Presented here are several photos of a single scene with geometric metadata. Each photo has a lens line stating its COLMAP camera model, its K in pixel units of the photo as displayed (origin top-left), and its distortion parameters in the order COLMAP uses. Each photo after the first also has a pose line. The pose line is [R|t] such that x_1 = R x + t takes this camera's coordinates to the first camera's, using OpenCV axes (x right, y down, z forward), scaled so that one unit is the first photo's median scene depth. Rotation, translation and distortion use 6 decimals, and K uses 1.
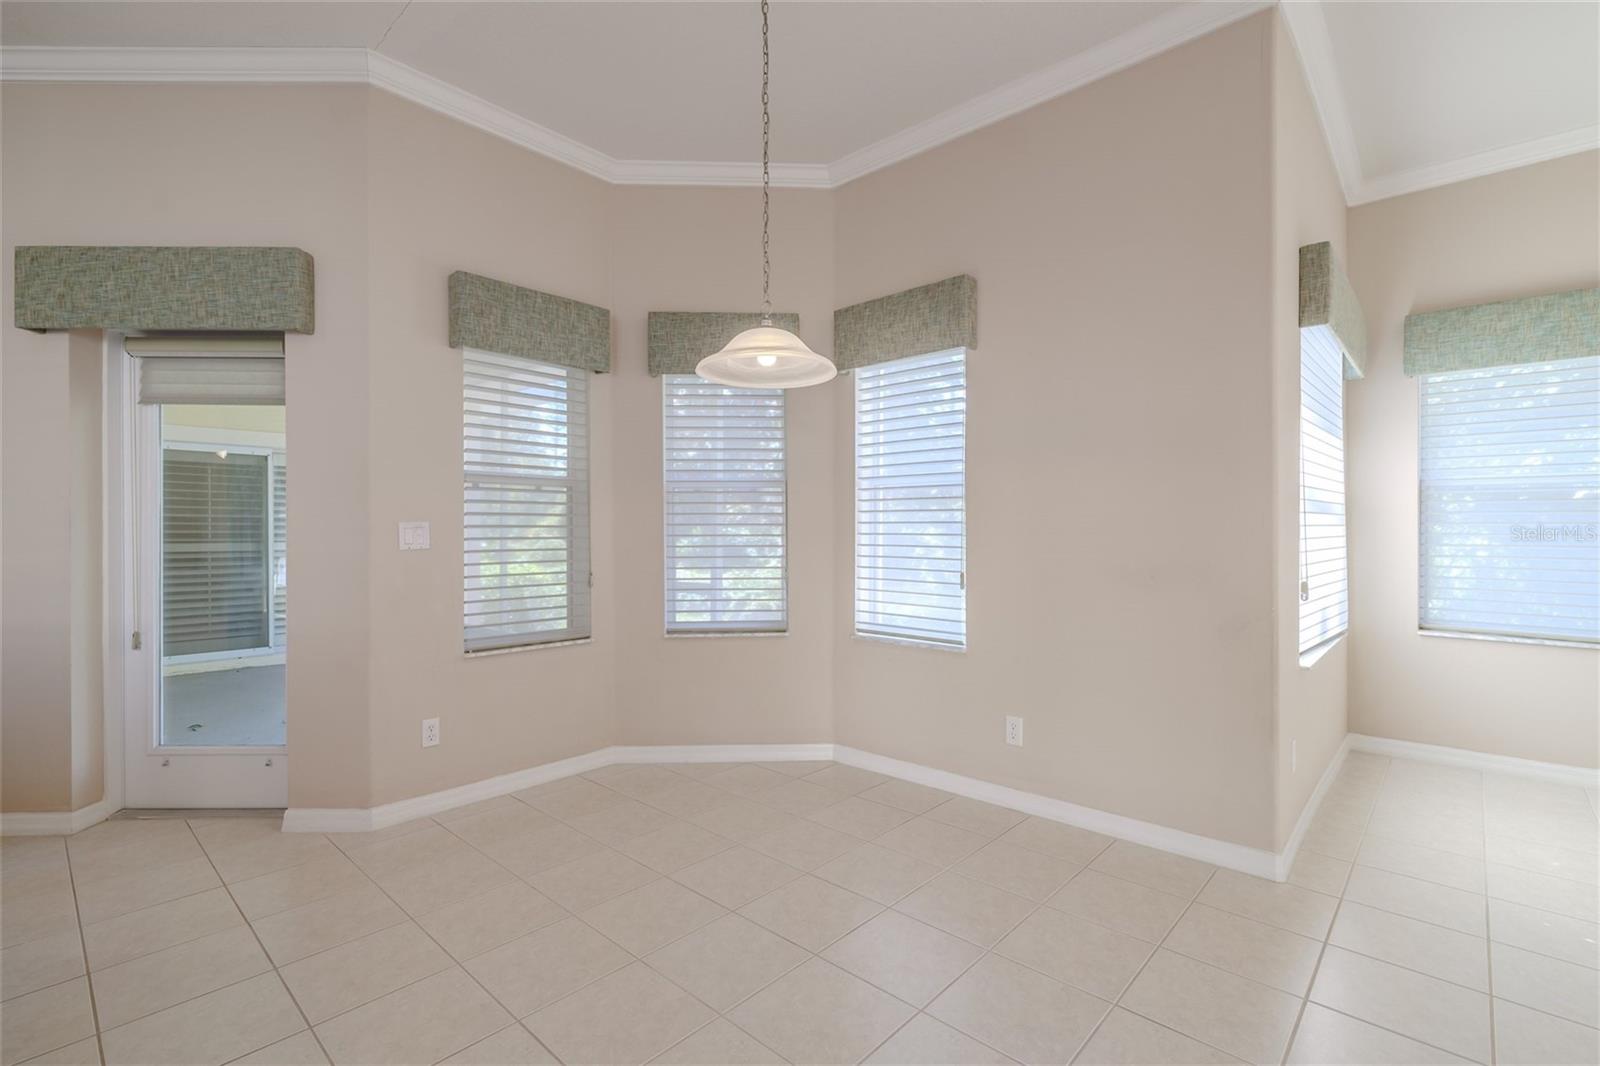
lens RADIAL K [[719.7, 0, 793.2], [0, 719.7, 534.2], [0, 0, 1]] dist [-0.003415, 0.000625]
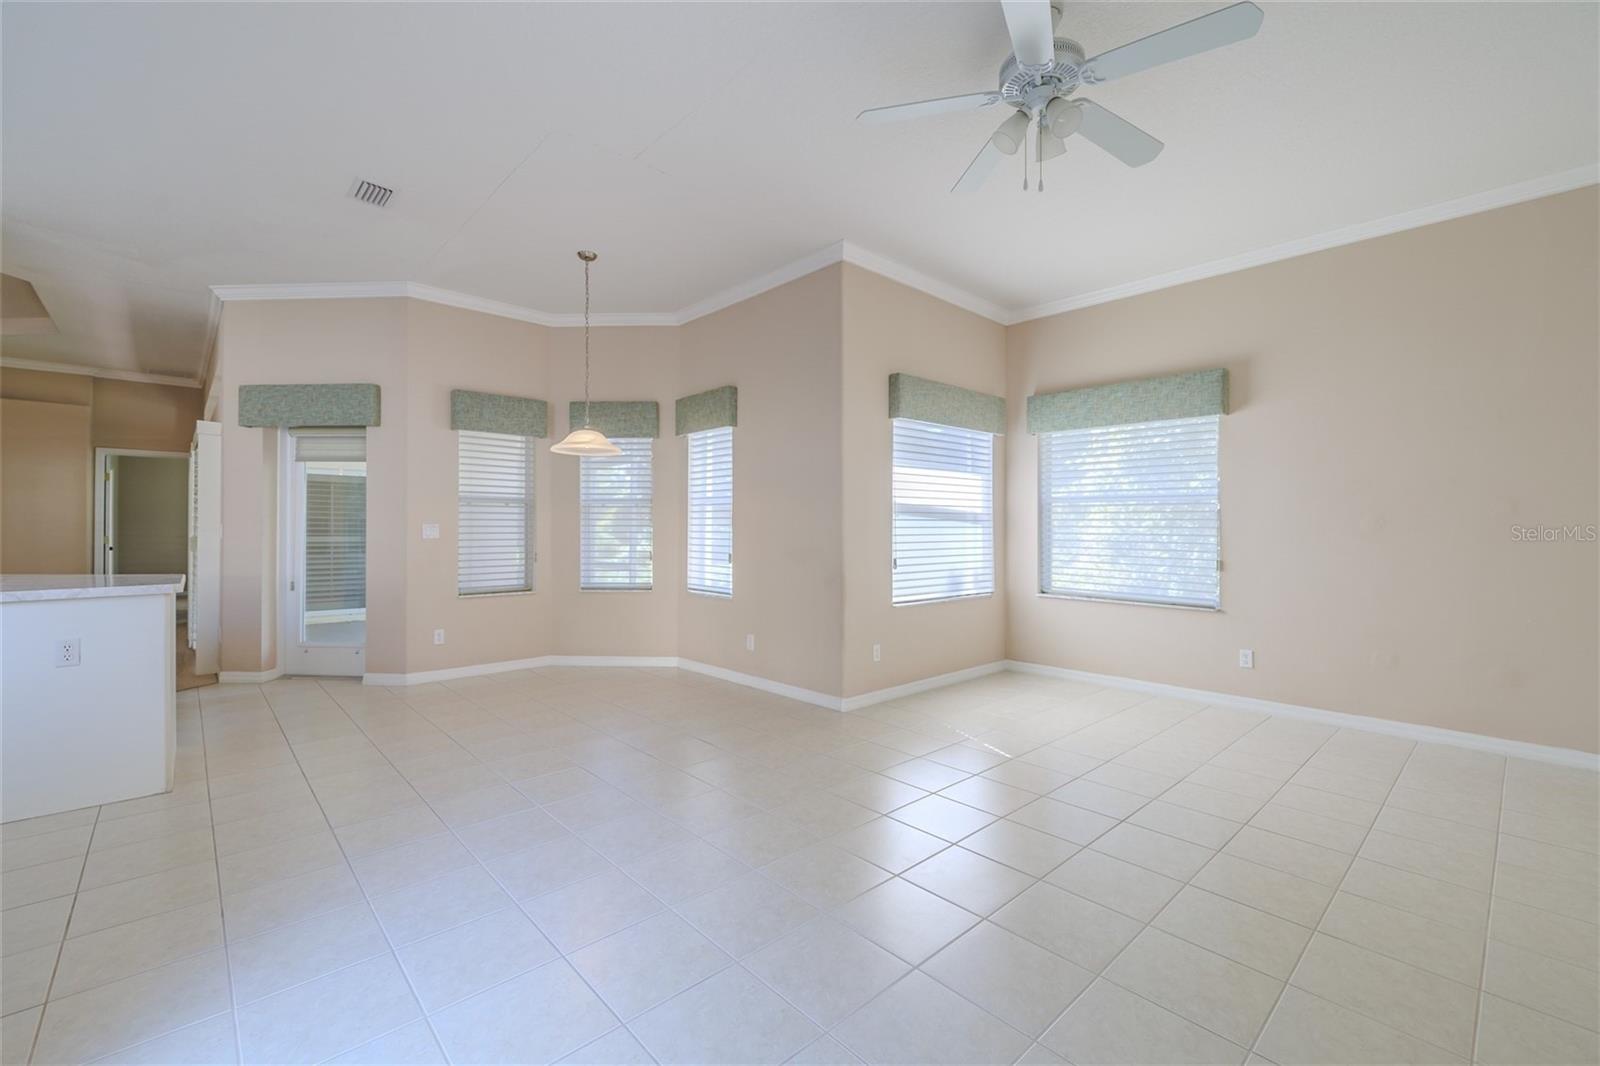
lens RADIAL K [[660.2, 0, 776.9], [0, 660.2, 527.5], [0, 0, 1]] dist [0.002480, -0.000073]
pose [[0.995531, 0.004011, -0.094348, 0.494993], [-0.004774, 0.999958, -0.007862, 0.001608], [0.094313, 0.008278, 0.995508, -0.585493]]
